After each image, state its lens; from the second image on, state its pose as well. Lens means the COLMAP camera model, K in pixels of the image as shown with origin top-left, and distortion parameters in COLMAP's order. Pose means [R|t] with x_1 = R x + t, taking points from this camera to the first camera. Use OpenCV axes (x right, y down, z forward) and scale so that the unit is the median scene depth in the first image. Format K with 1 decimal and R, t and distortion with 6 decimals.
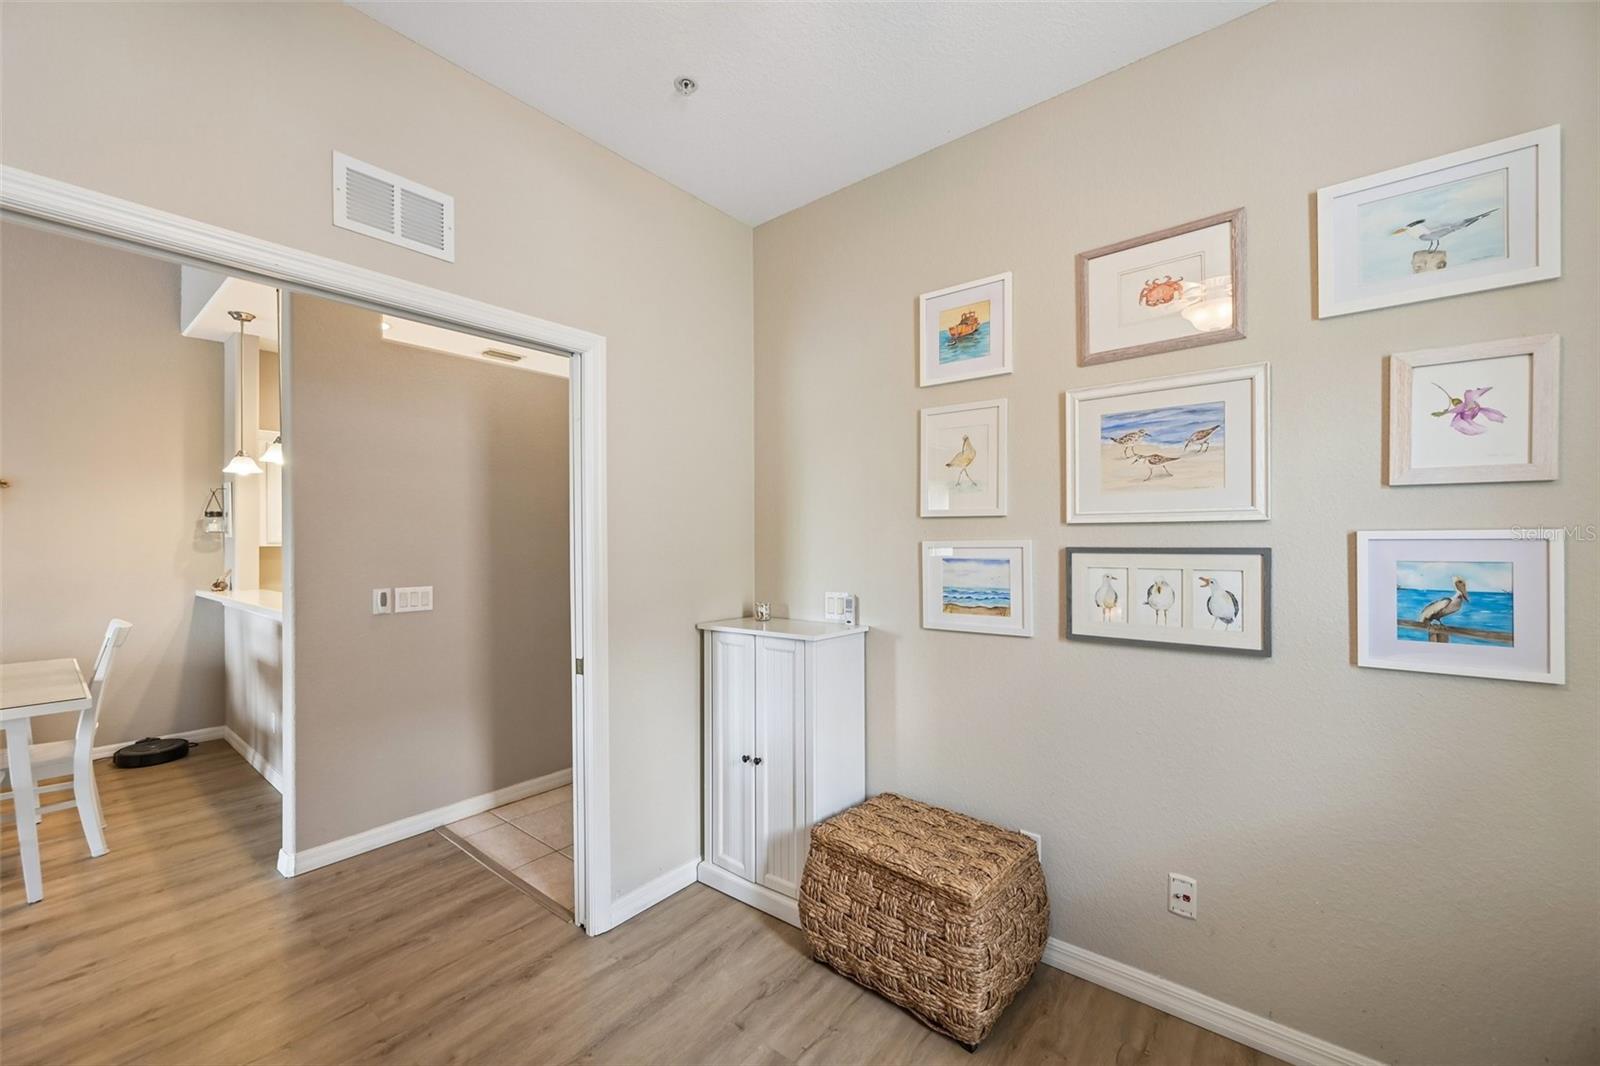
lens RADIAL K [[630.0, 0, 803.9], [0, 630.0, 539.3], [0, 0, 1]] dist [-0.000405, 0.000037]
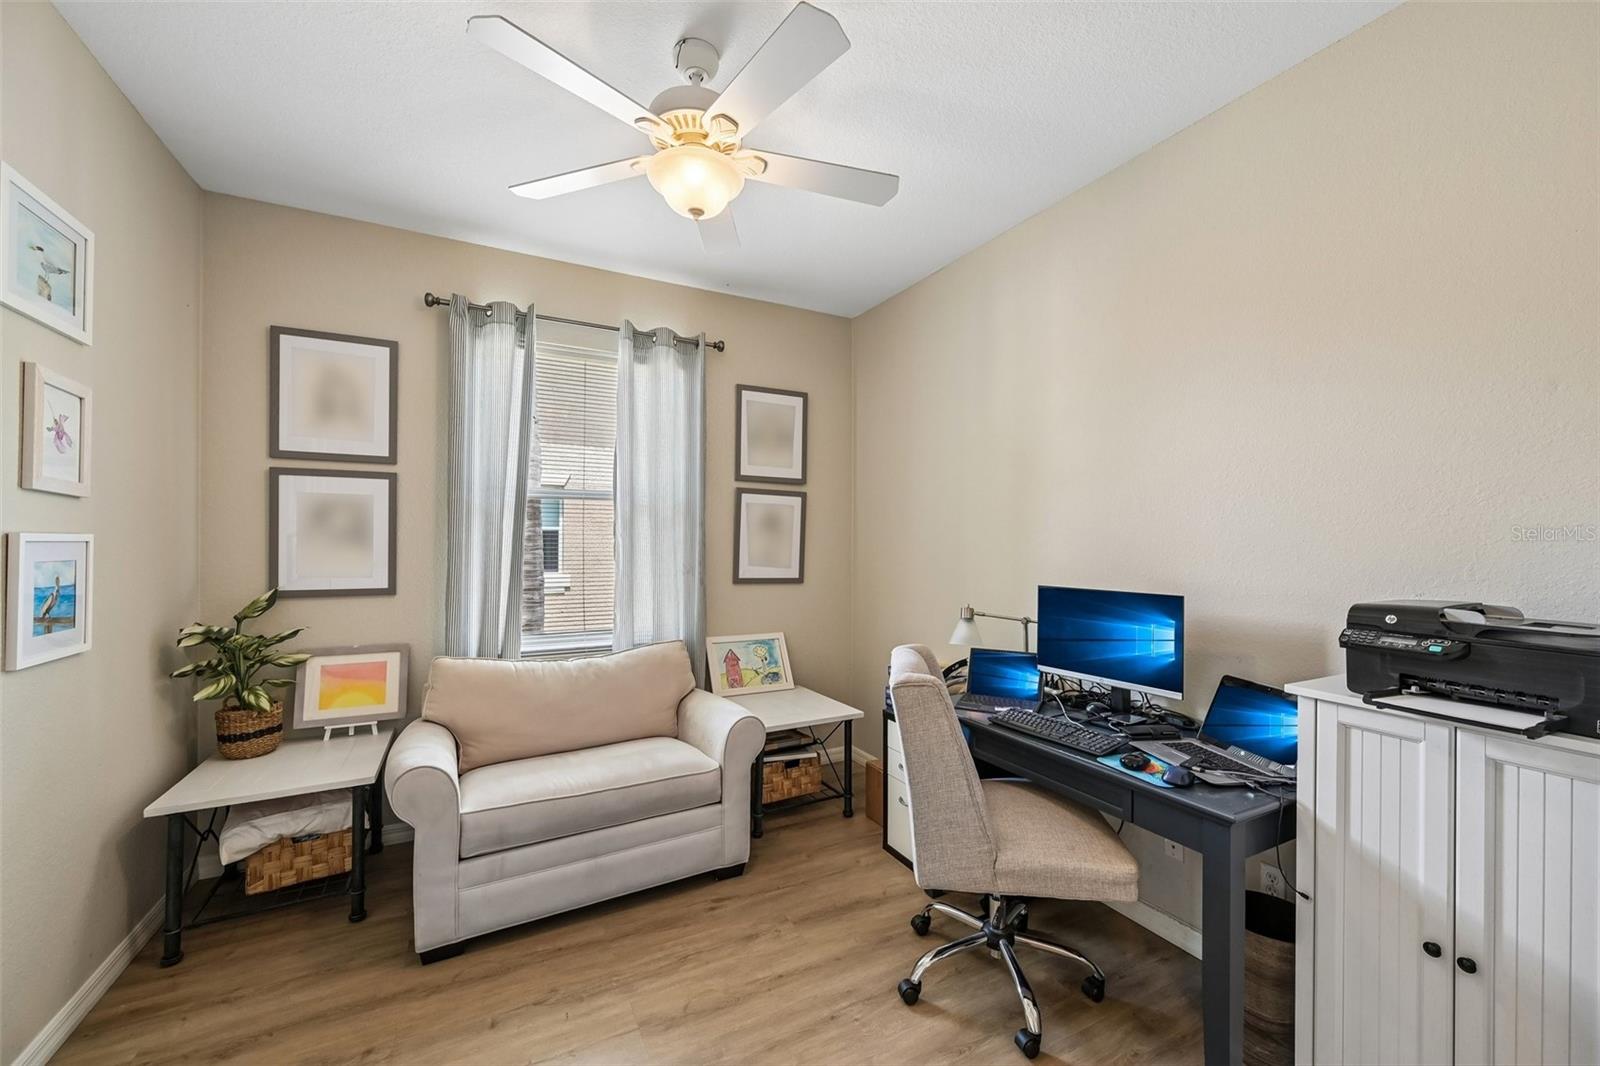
lens RADIAL K [[630.0, 0, 803.9], [0, 630.0, 539.3], [0, 0, 1]] dist [-0.000405, 0.000037]
pose [[-0.914135, 0.001013, 0.405409, -0.523732], [-0.001686, 0.999979, -0.006299, -0.000014], [-0.405406, -0.006442, -0.914114, 1.147585]]
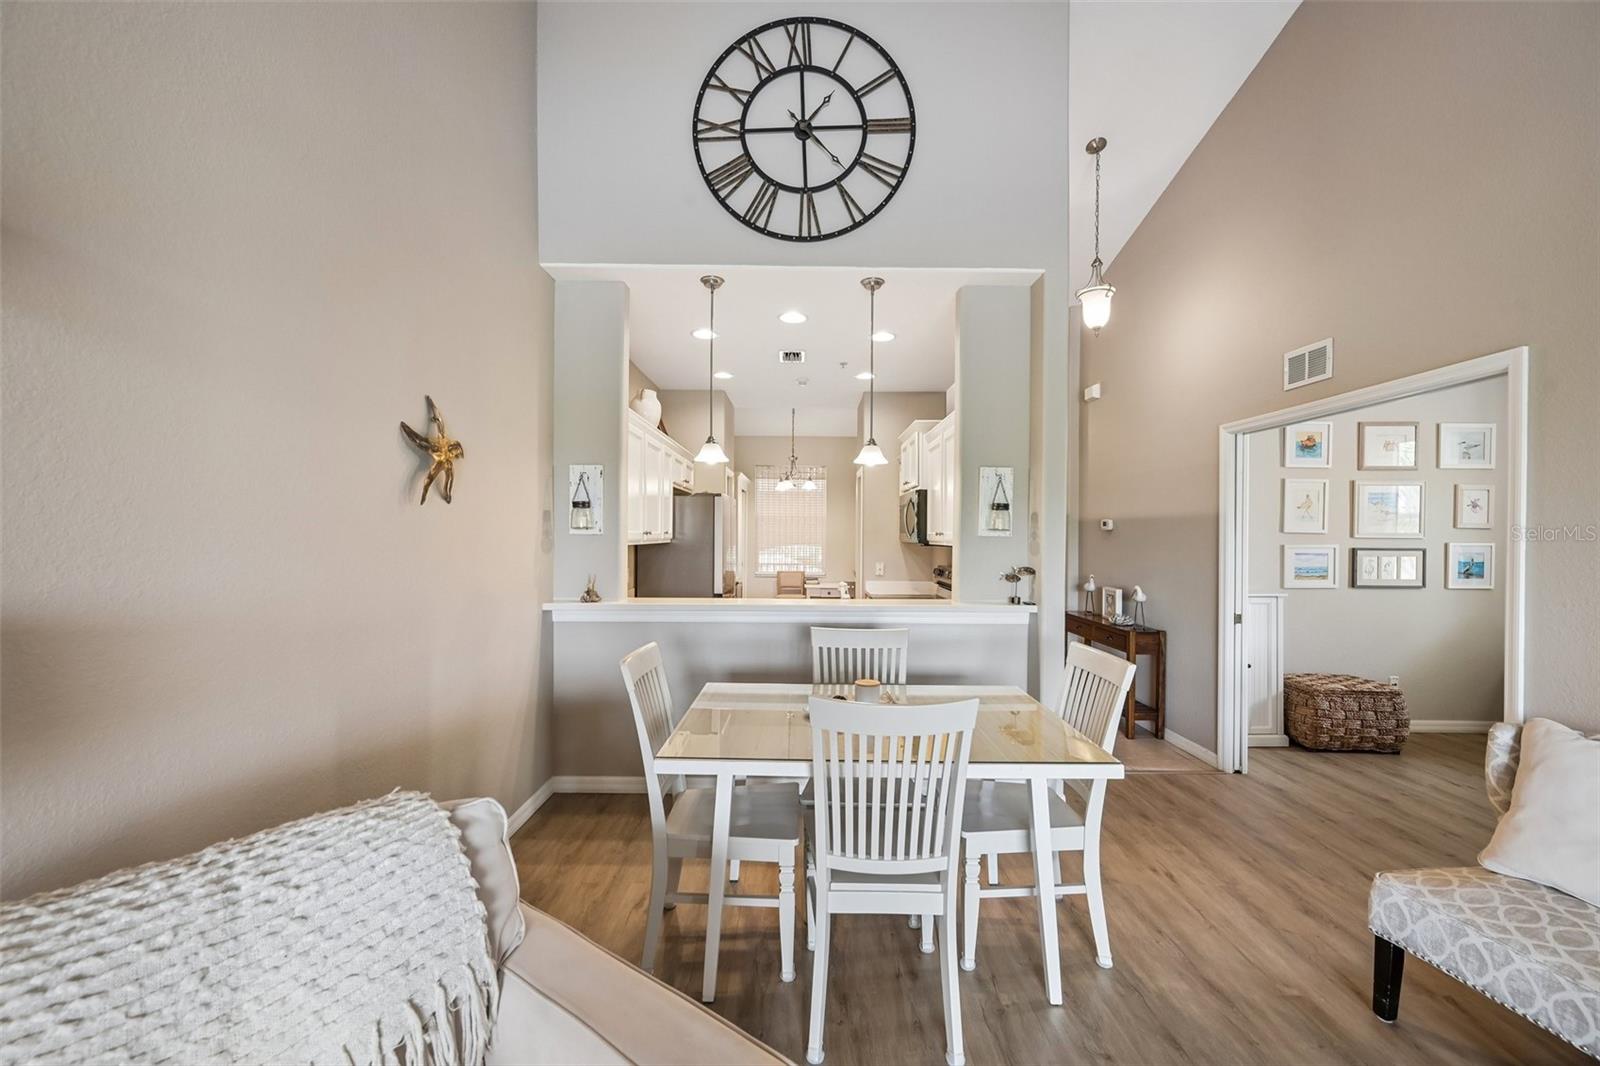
lens RADIAL K [[630.0, 0, 803.9], [0, 630.0, 539.3], [0, 0, 1]] dist [-0.000405, 0.000037]
pose [[0.780592, 0.003839, 0.625029, -2.726050], [-0.010961, 0.999911, 0.007548, -0.015064], [-0.624945, -0.012743, 0.780565, 0.480485]]
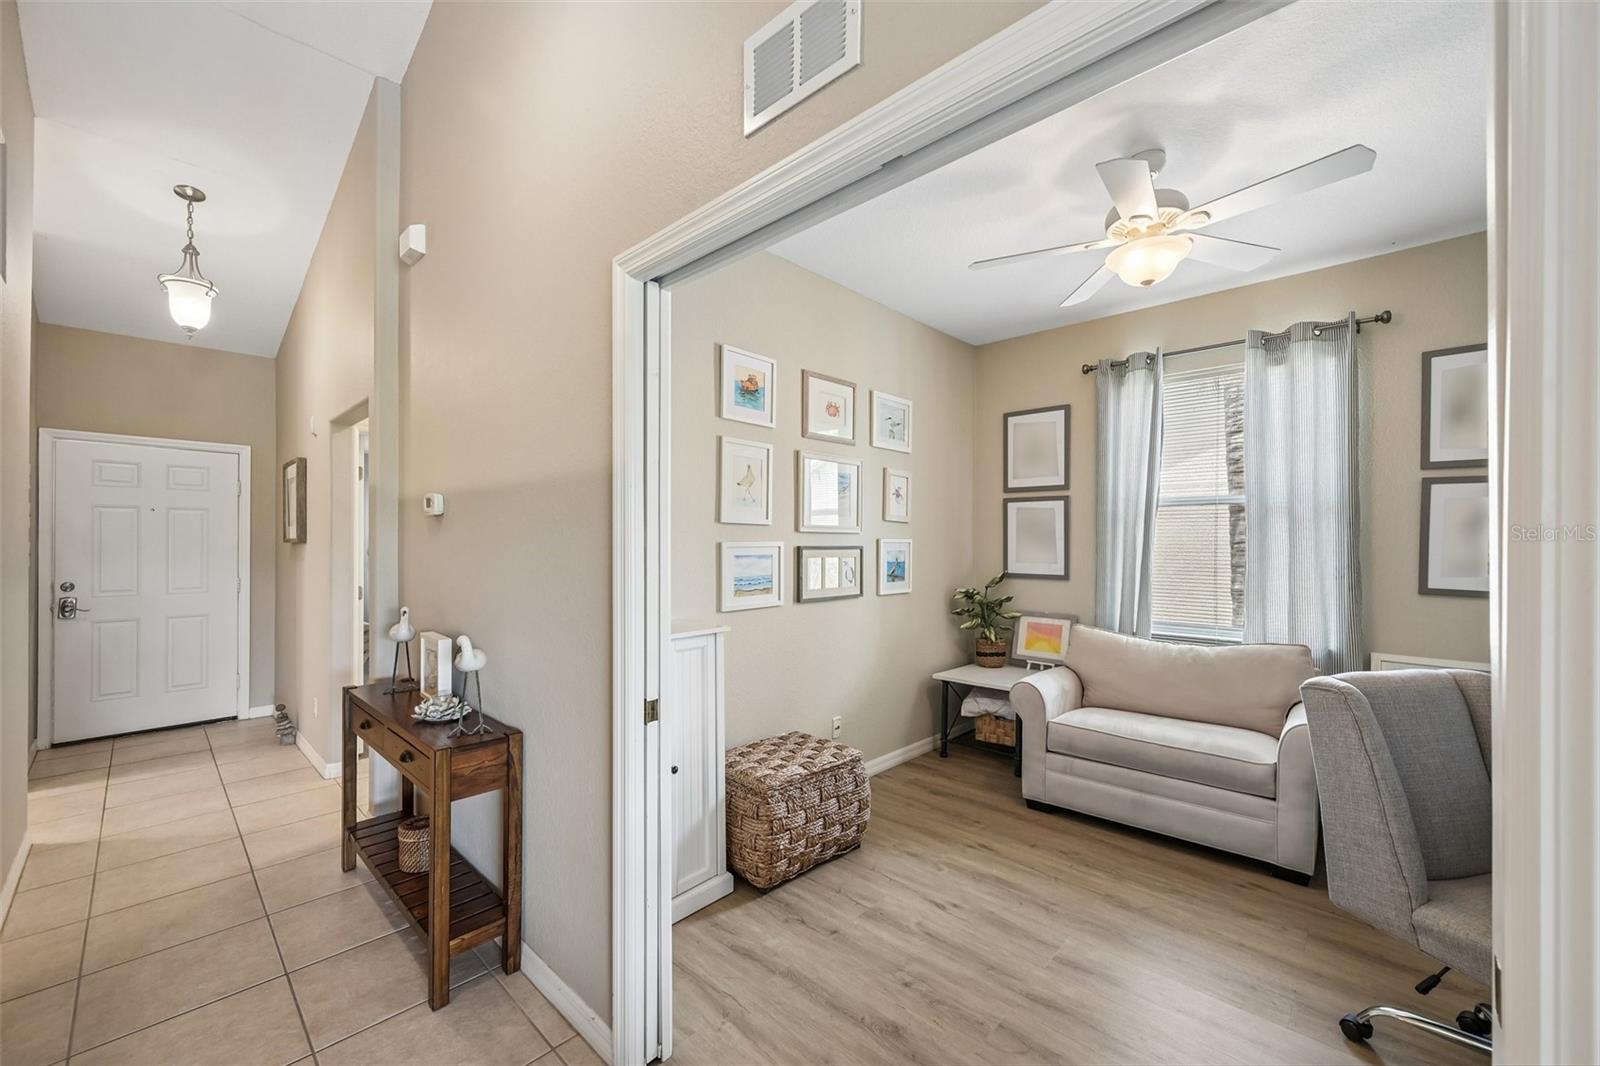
lens RADIAL K [[630.0, 0, 803.9], [0, 630.0, 539.3], [0, 0, 1]] dist [-0.000405, 0.000037]
pose [[0.082251, 0.008061, 0.996579, -1.258897], [-0.006695, 0.999949, -0.007536, 0.006974], [-0.996589, -0.006052, 0.082300, 0.895276]]
